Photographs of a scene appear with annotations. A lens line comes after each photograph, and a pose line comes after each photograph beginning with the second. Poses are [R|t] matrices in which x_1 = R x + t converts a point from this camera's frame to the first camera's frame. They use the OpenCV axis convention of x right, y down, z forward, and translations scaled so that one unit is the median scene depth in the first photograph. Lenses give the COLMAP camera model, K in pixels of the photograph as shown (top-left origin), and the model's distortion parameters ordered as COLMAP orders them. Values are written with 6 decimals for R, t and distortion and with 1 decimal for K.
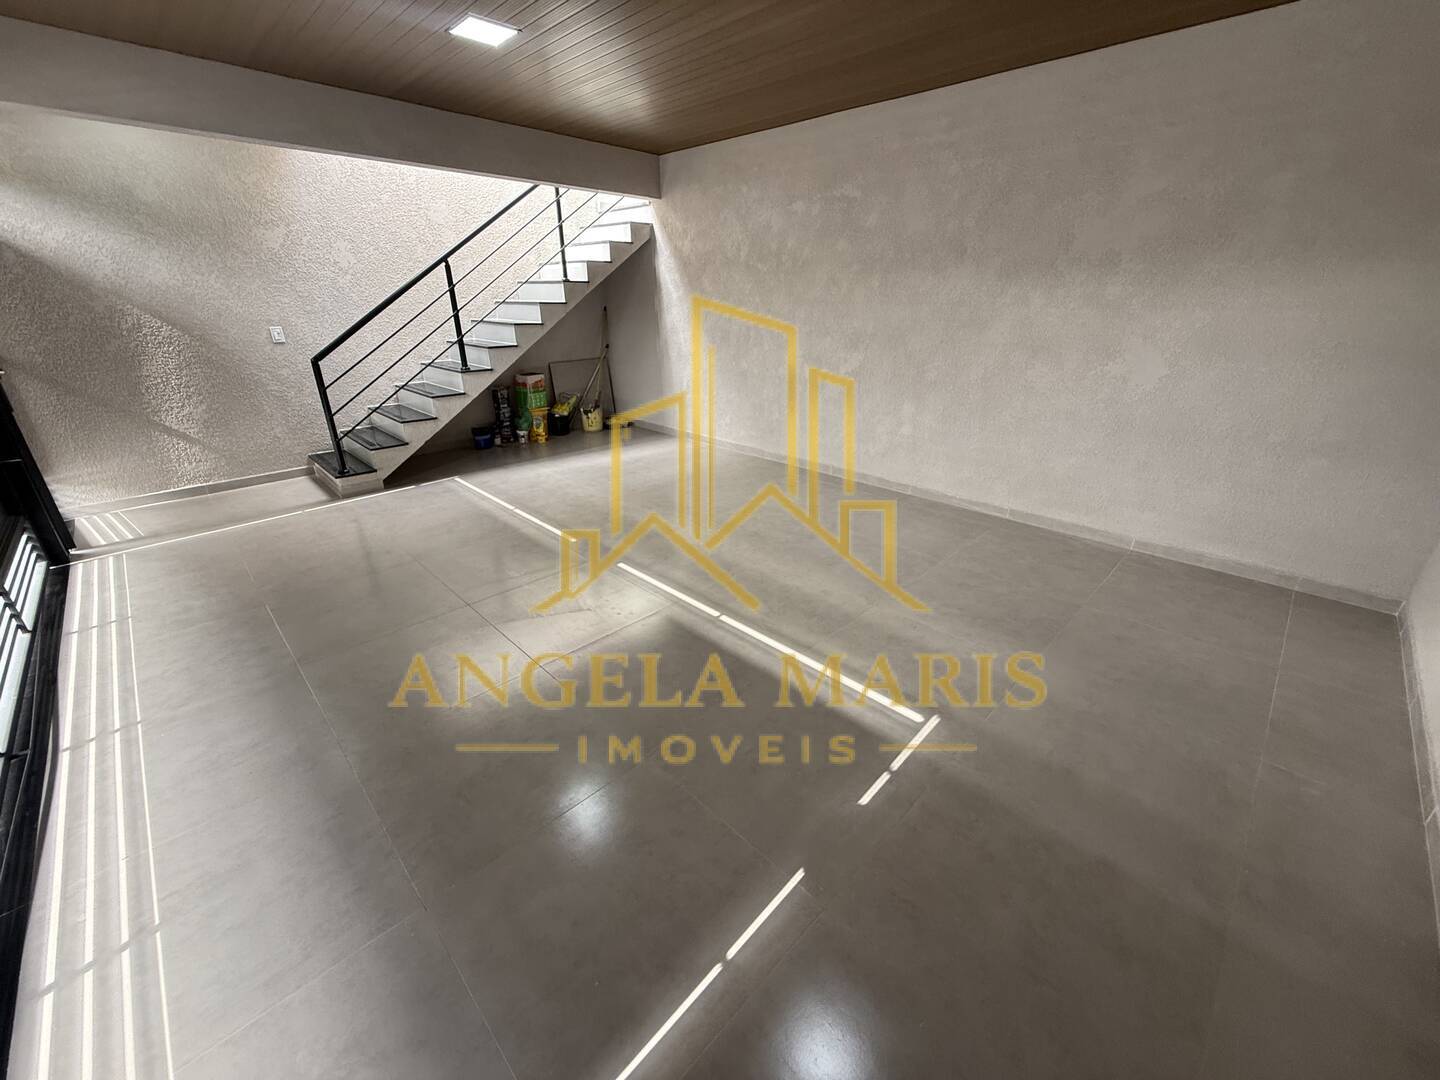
lens RADIAL K [[574.9, 0, 718.3], [0, 574.9, 541.8], [0, 0, 1]] dist [-0.000010, -0.000059]
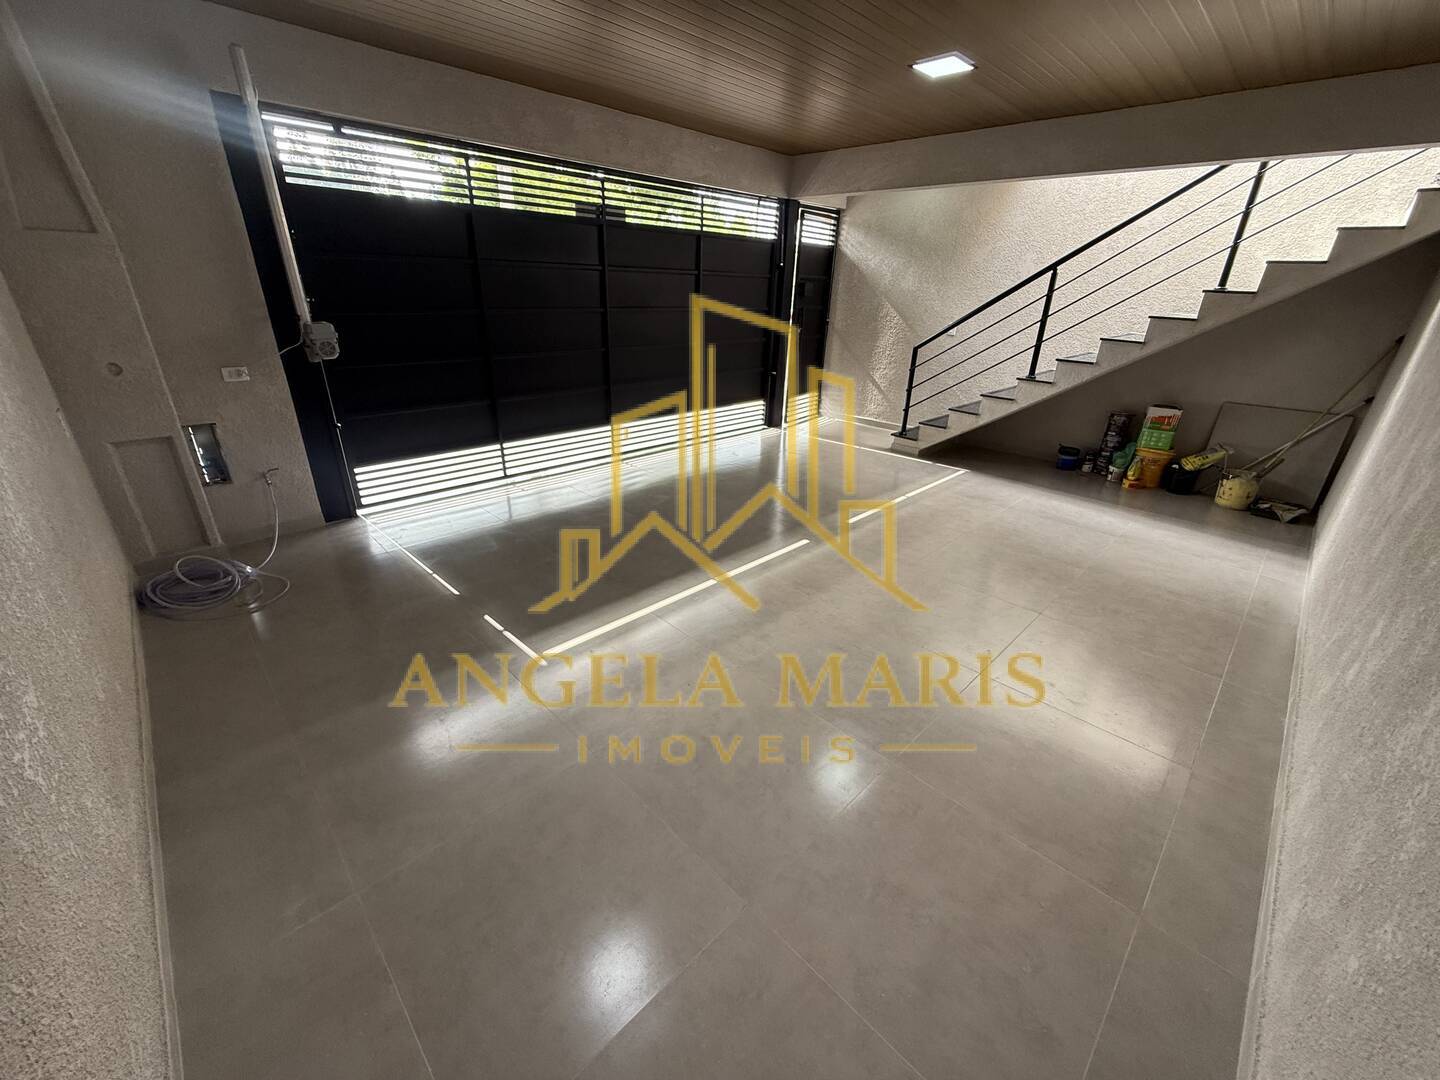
lens RADIAL K [[574.9, 0, 718.0], [0, 574.9, 533.3], [0, 0, 1]] dist [-0.000010, -0.000059]
pose [[0.000446, 0.394308, -0.918978, 0.567004], [-0.425189, 0.831846, 0.356716, -0.199135], [0.905105, 0.390580, 0.168027, 0.448030]]
